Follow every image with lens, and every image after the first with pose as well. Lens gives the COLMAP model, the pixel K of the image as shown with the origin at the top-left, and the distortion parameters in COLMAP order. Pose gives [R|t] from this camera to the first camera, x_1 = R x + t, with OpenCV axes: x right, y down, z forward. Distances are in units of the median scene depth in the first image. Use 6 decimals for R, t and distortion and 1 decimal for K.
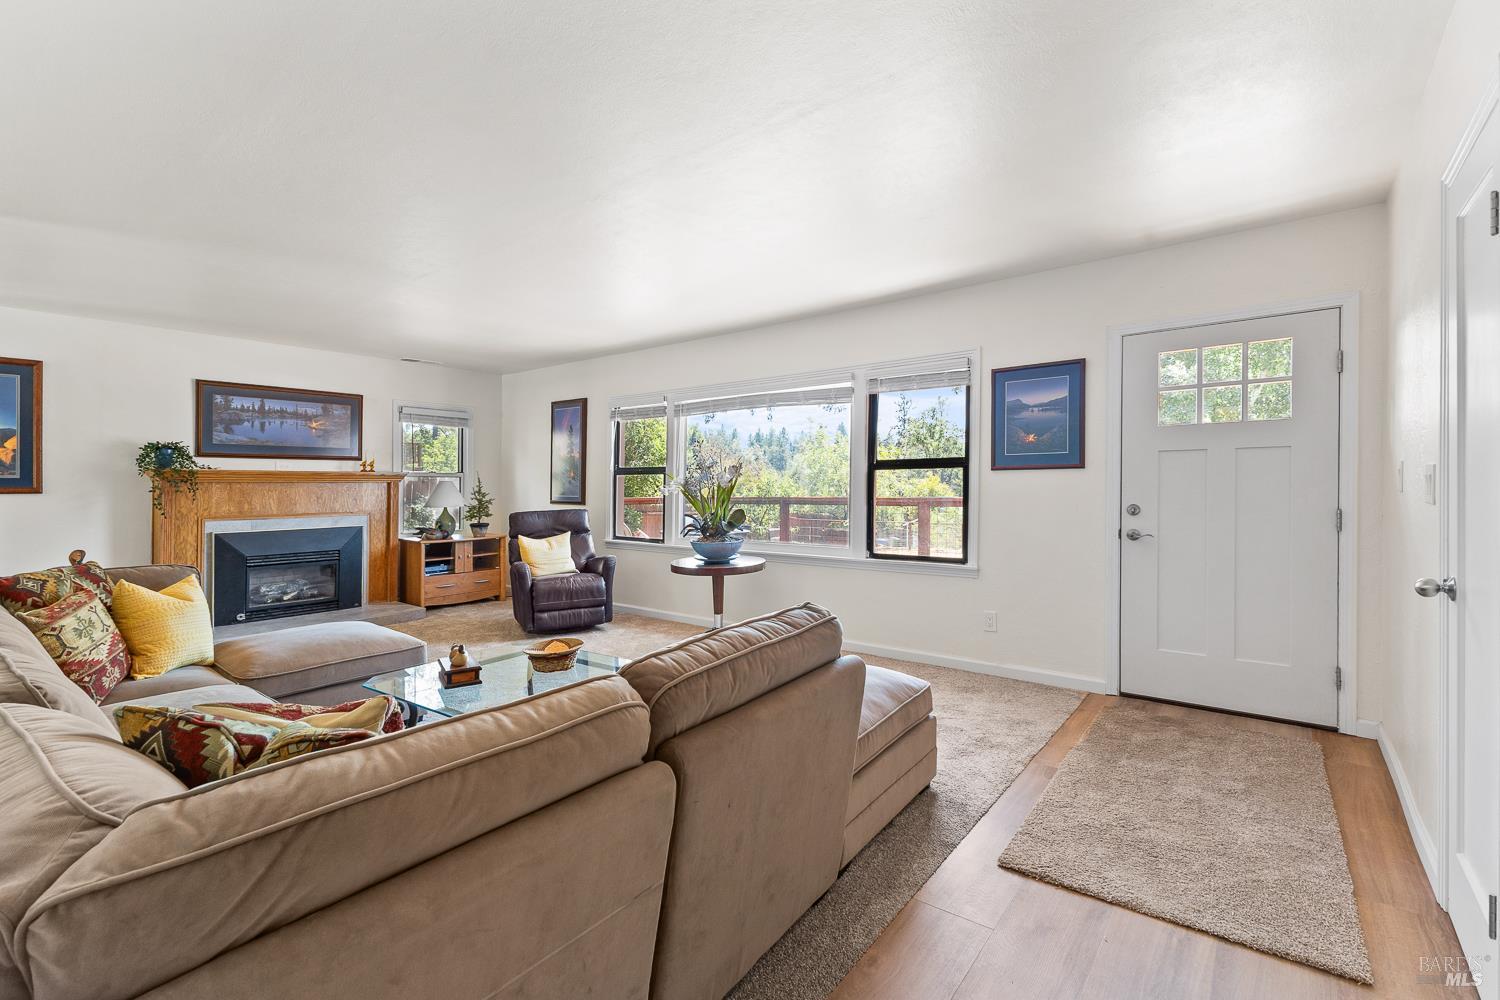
lens RADIAL K [[651.8, 0, 746.9], [0, 651.8, 484.6], [0, 0, 1]] dist [0.003488, 0.000463]
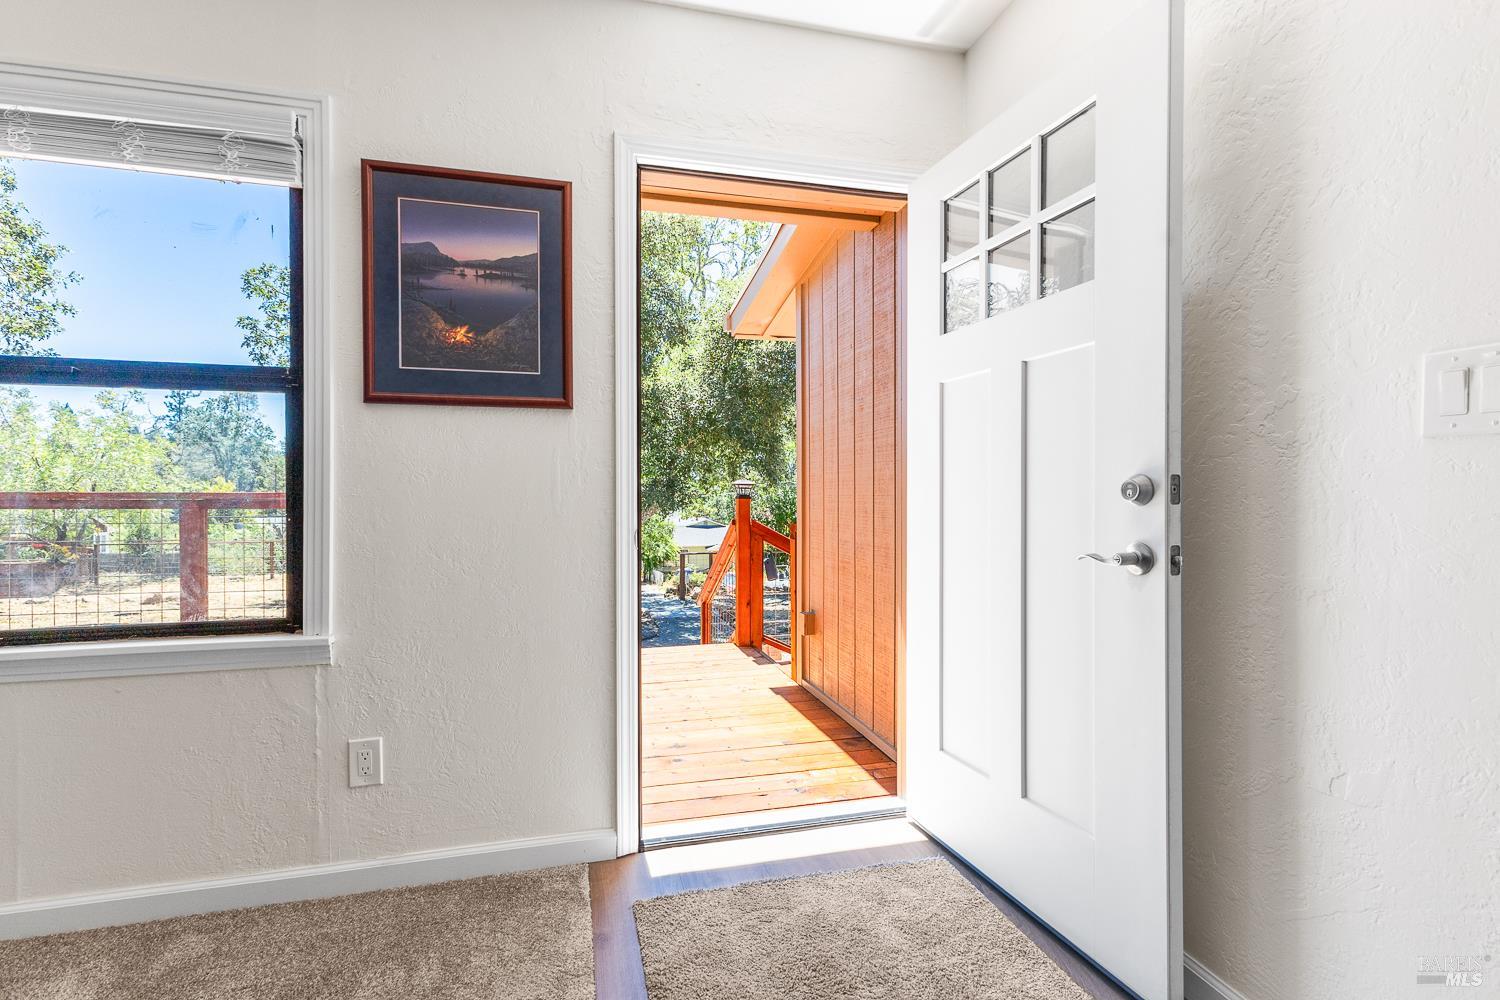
lens RADIAL K [[651.8, 0, 749.6], [0, 651.8, 492.8], [0, 0, 1]] dist [0.003488, 0.000463]
pose [[0.604610, -0.014217, 0.796395, 0.195275], [0.000712, 0.999850, 0.017308, 0.028471], [-0.796521, -0.009898, 0.604529, 0.562890]]
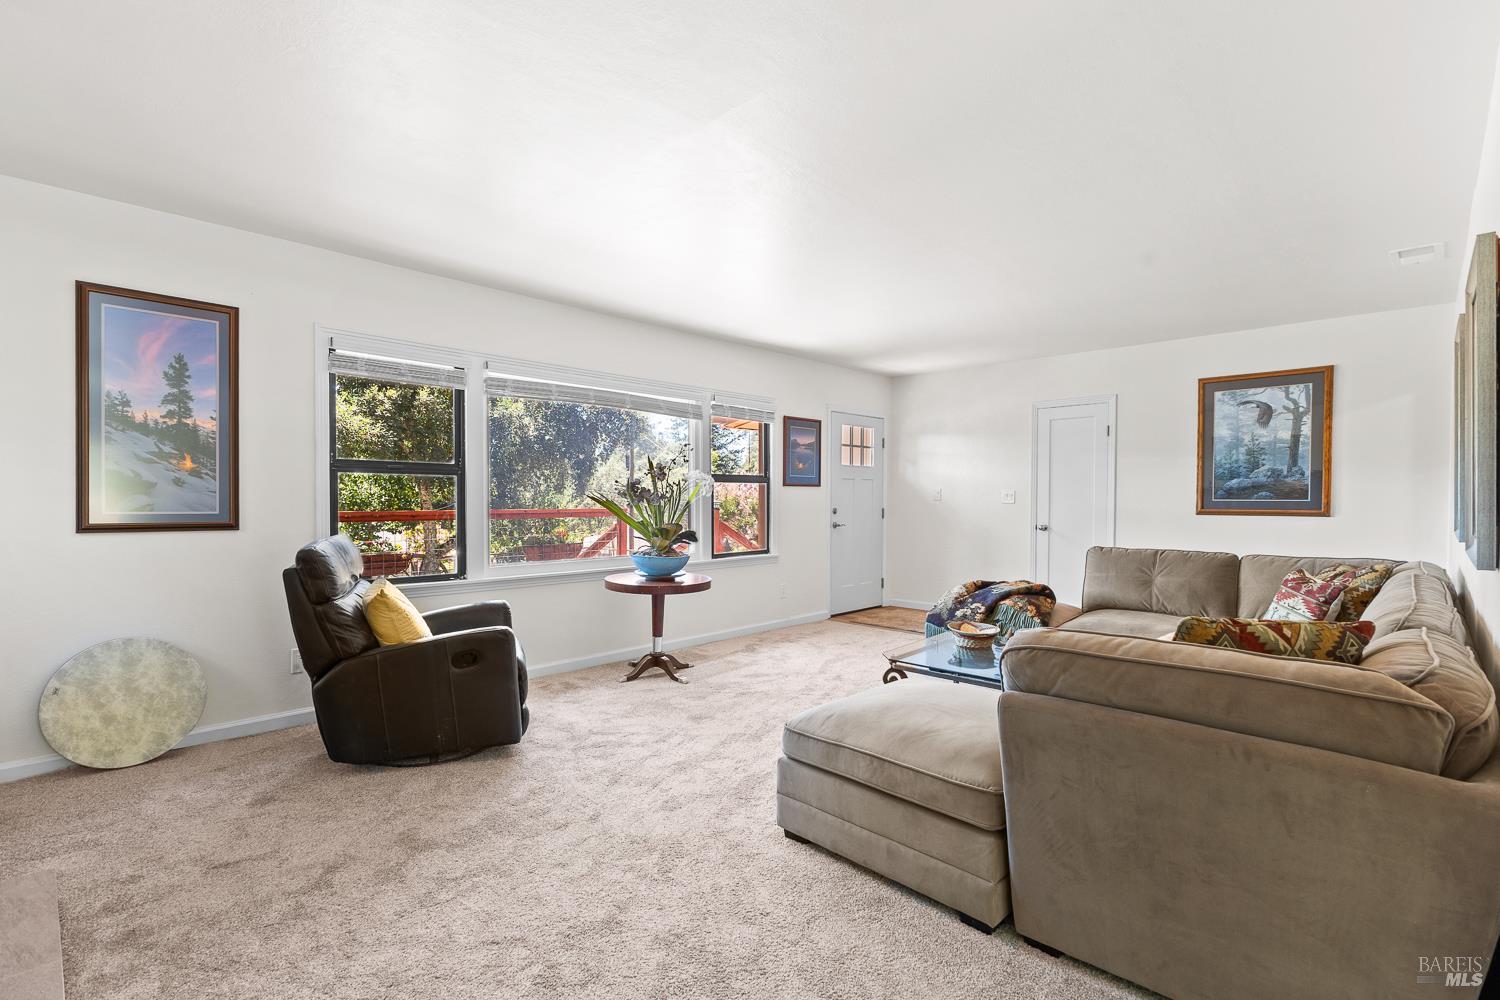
lens RADIAL K [[686.3, 0, 747.0], [0, 686.3, 508.5], [0, 0, 1]] dist [-0.000235, 0.000030]
pose [[0.123421, -0.018657, 0.992179, -1.160673], [-0.016579, 0.999645, 0.020860, -0.002655], [-0.992216, -0.019024, 0.123068, 0.911633]]
